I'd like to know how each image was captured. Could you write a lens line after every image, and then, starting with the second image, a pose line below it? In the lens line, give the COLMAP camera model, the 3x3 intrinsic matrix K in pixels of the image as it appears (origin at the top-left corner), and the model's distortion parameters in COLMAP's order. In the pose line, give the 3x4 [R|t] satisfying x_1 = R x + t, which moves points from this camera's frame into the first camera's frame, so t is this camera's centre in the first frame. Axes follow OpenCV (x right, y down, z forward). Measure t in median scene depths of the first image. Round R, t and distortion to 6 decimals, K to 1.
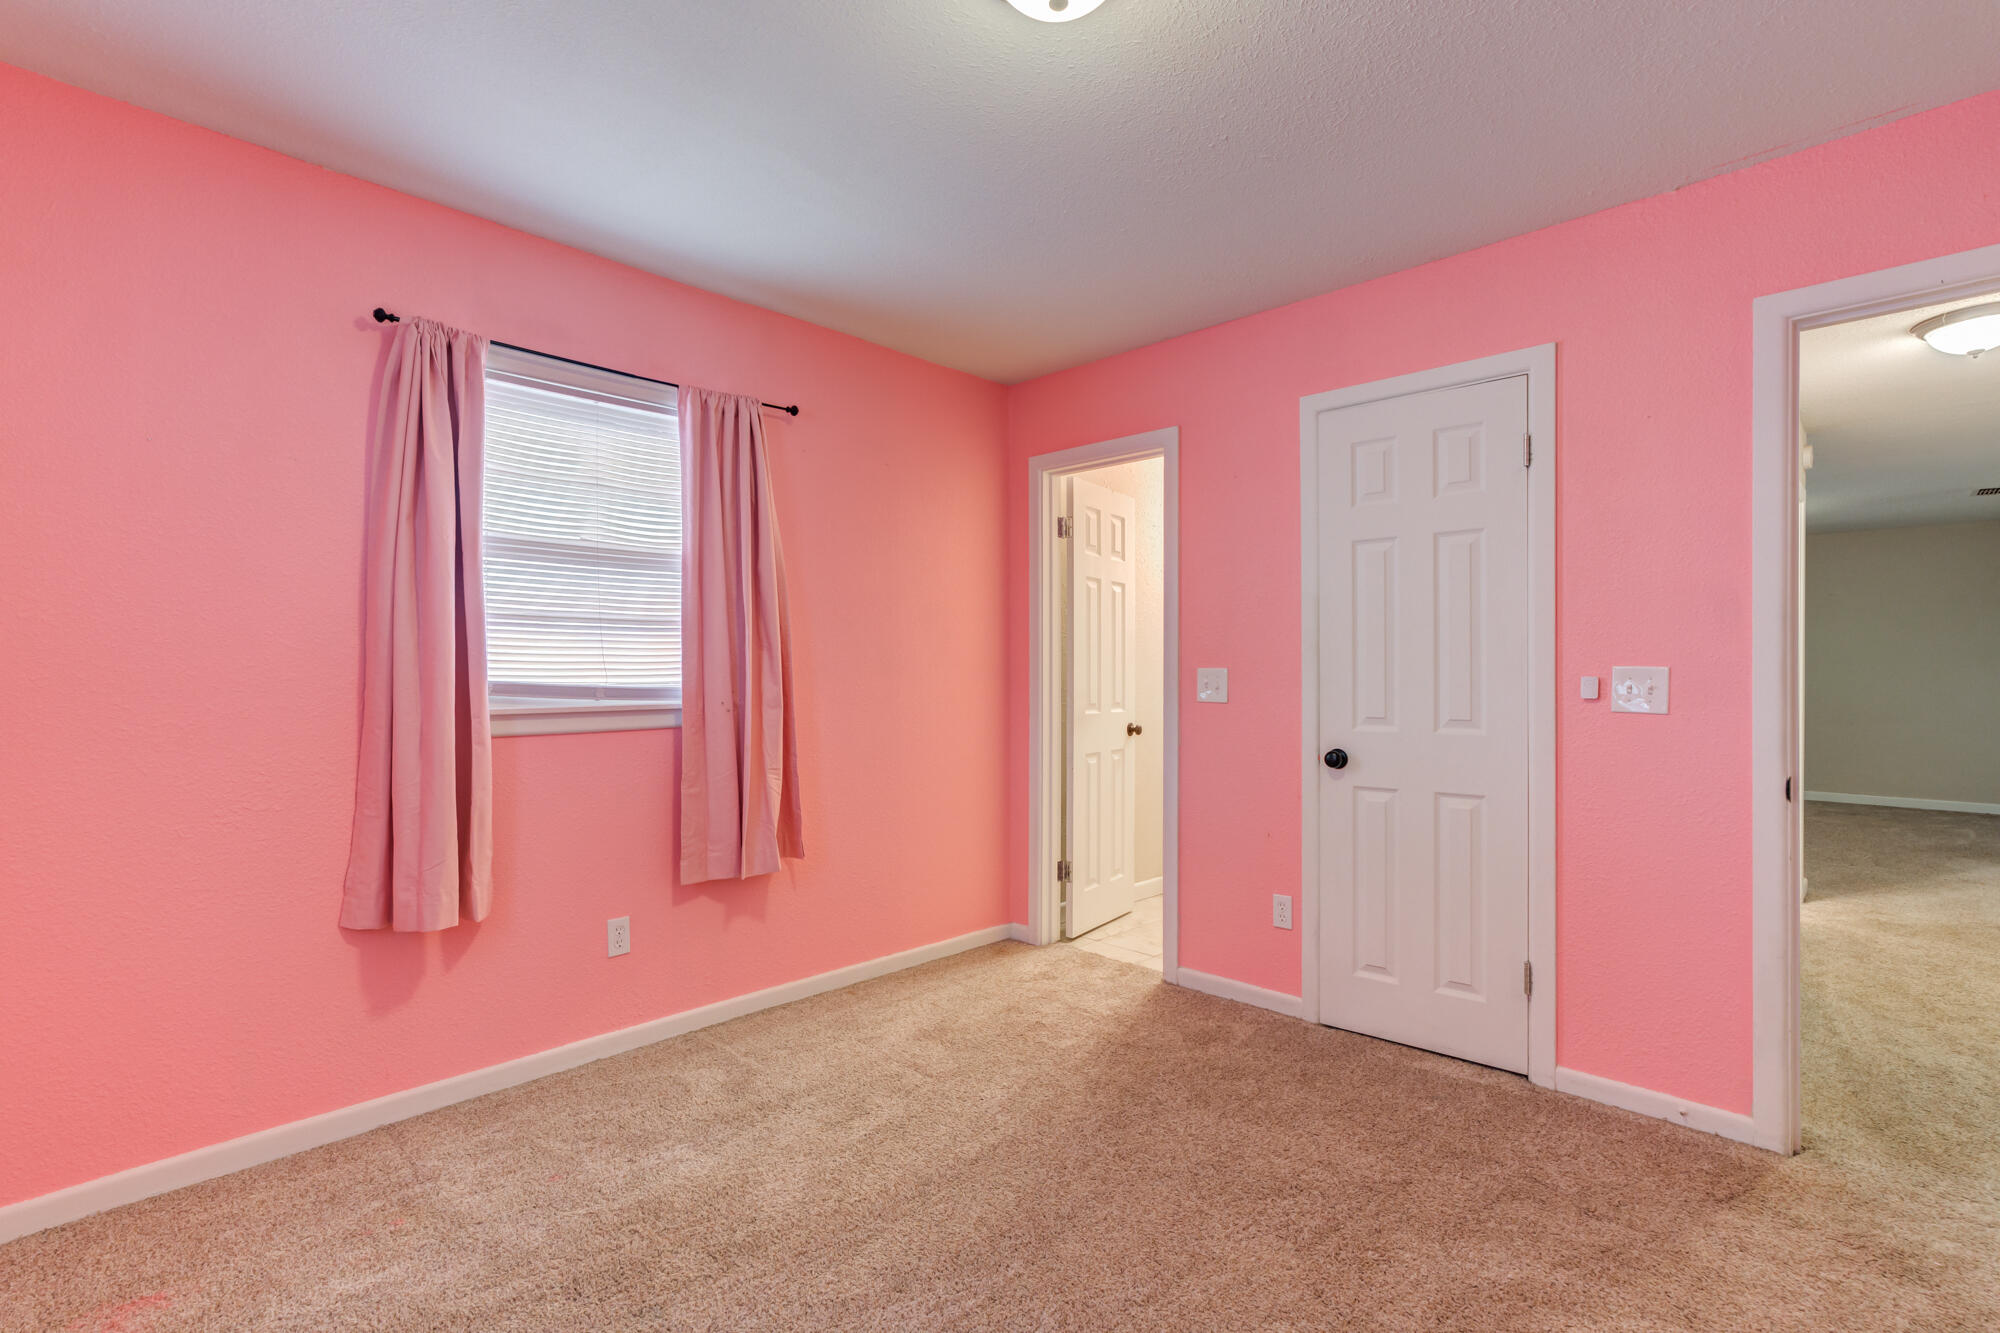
lens RADIAL K [[922.3, 0, 988.3], [0, 922.3, 693.3], [0, 0, 1]] dist [-0.024160, 0.017916]
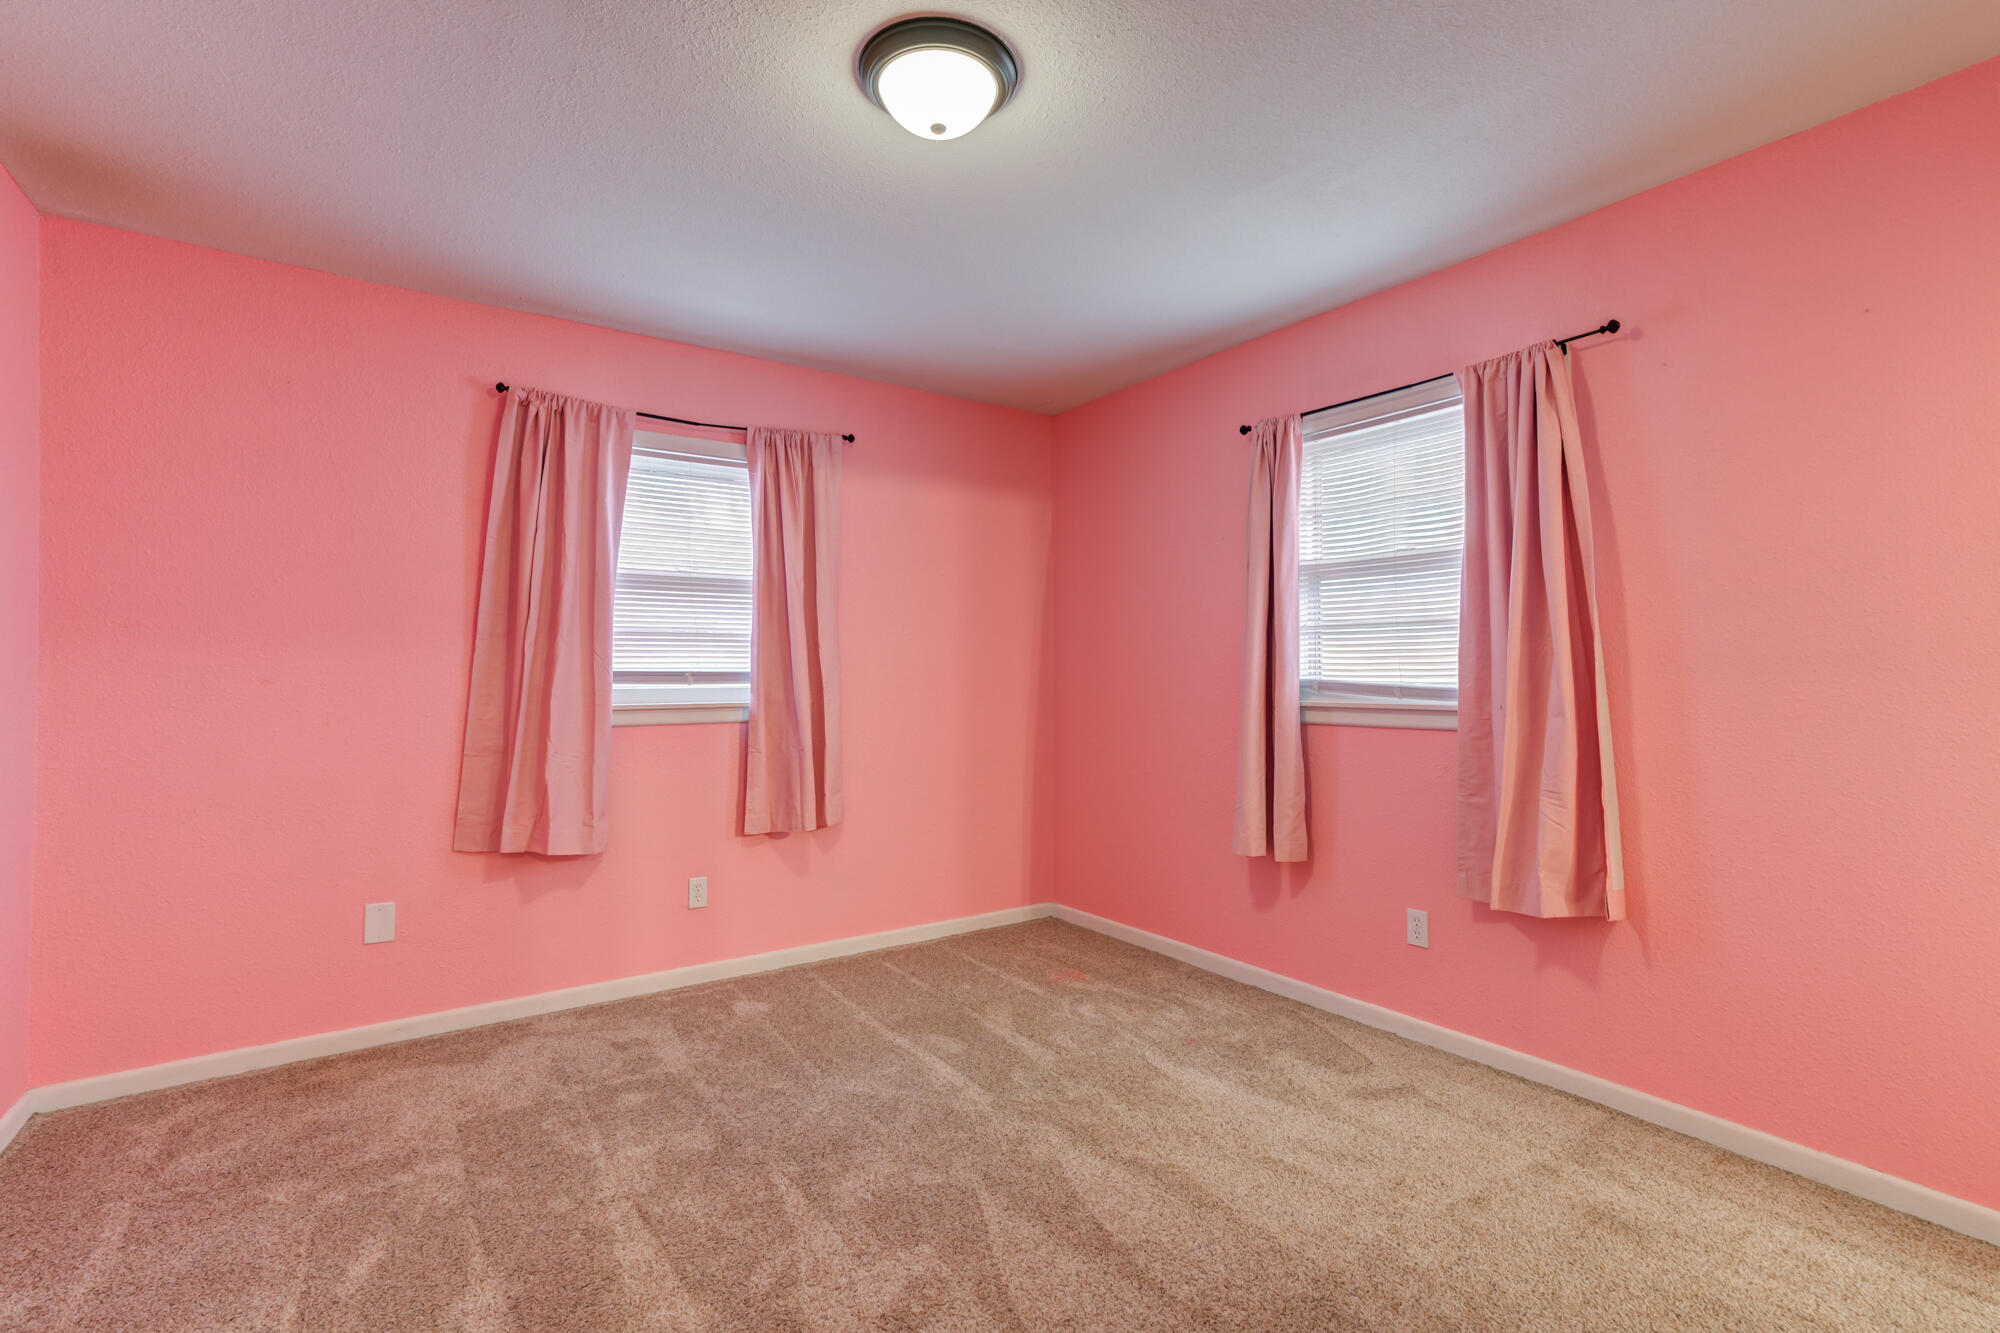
lens RADIAL K [[923.6, 0, 976.9], [0, 923.6, 674.6], [0, 0, 1]] dist [-0.022175, 0.018628]
pose [[-0.206130, 0.006003, -0.978506, 0.708643], [-0.014252, 0.999857, 0.009136, -0.022786], [0.978421, 0.015829, -0.206015, 0.720953]]
